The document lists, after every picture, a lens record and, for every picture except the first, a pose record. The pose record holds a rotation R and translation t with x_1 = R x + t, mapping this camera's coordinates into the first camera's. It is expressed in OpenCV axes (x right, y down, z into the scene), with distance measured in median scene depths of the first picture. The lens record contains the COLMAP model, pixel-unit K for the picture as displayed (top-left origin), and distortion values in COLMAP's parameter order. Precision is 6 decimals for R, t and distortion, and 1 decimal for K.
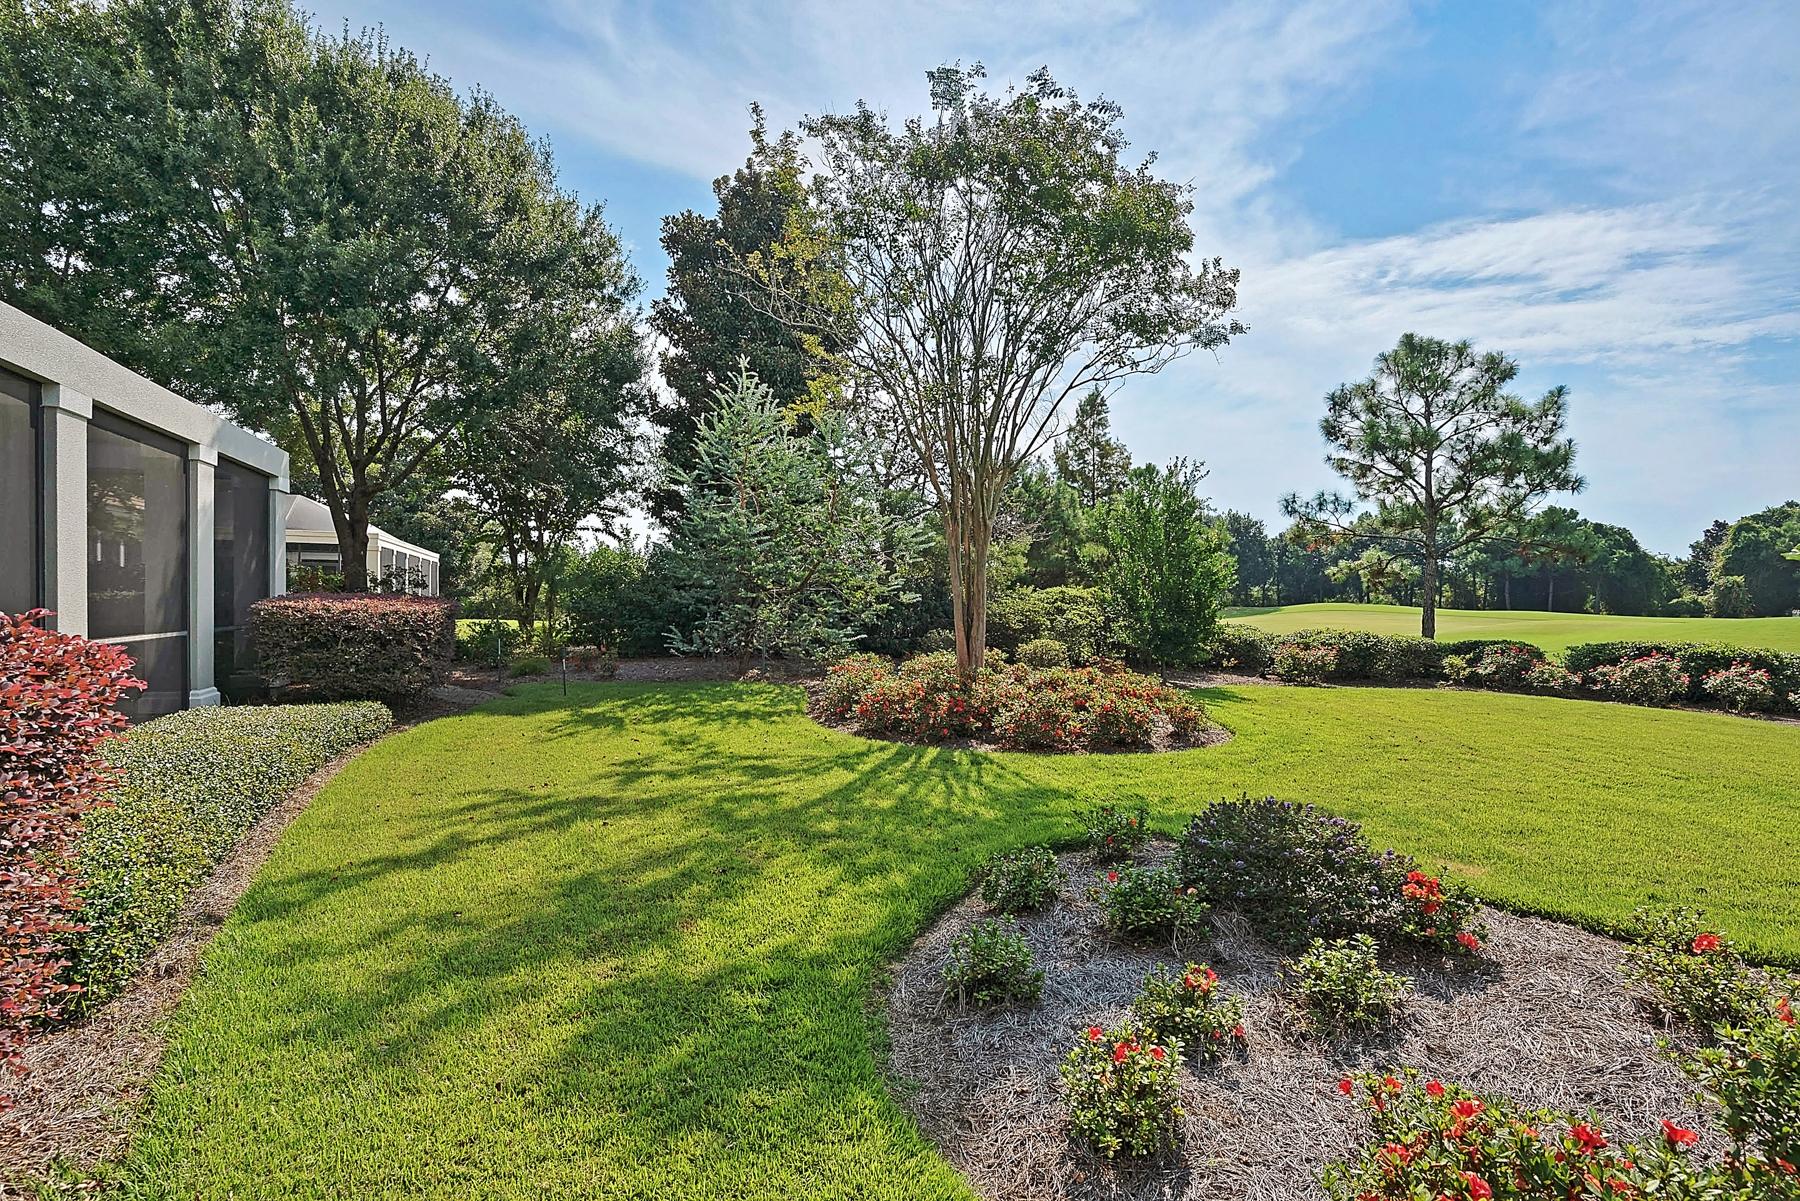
lens RADIAL K [[832.4, 0, 896.4], [0, 832.4, 618.4], [0, 0, 1]] dist [-0.000778, -0.000357]
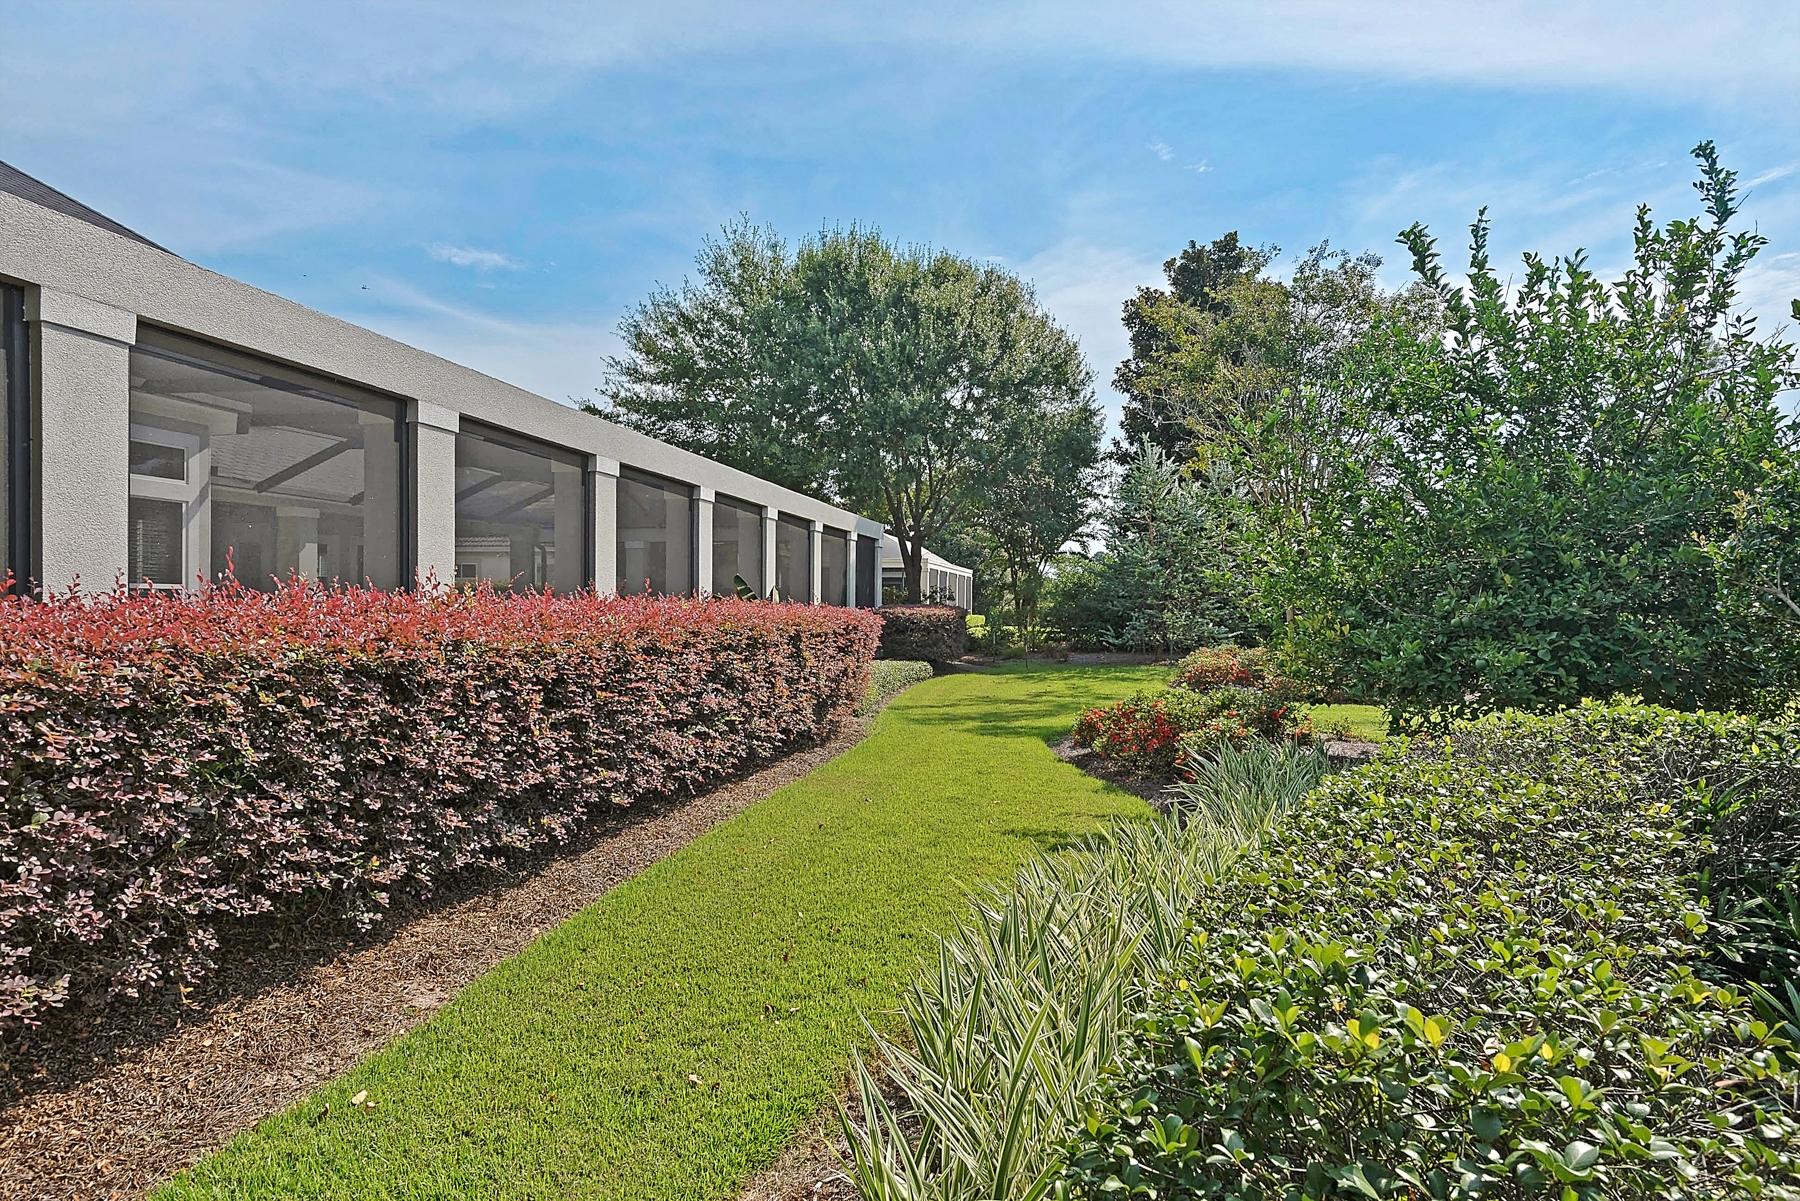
lens RADIAL K [[1056.1, 0, 891.5], [0, 1056.1, 636.2], [0, 0, 1]] dist [0.044899, -0.000543]
pose [[0.829056, 0.009840, -0.559079, 0.371017], [-0.007988, 0.999952, 0.005754, 0.016287], [0.559109, -0.000305, 0.829094, -0.586094]]
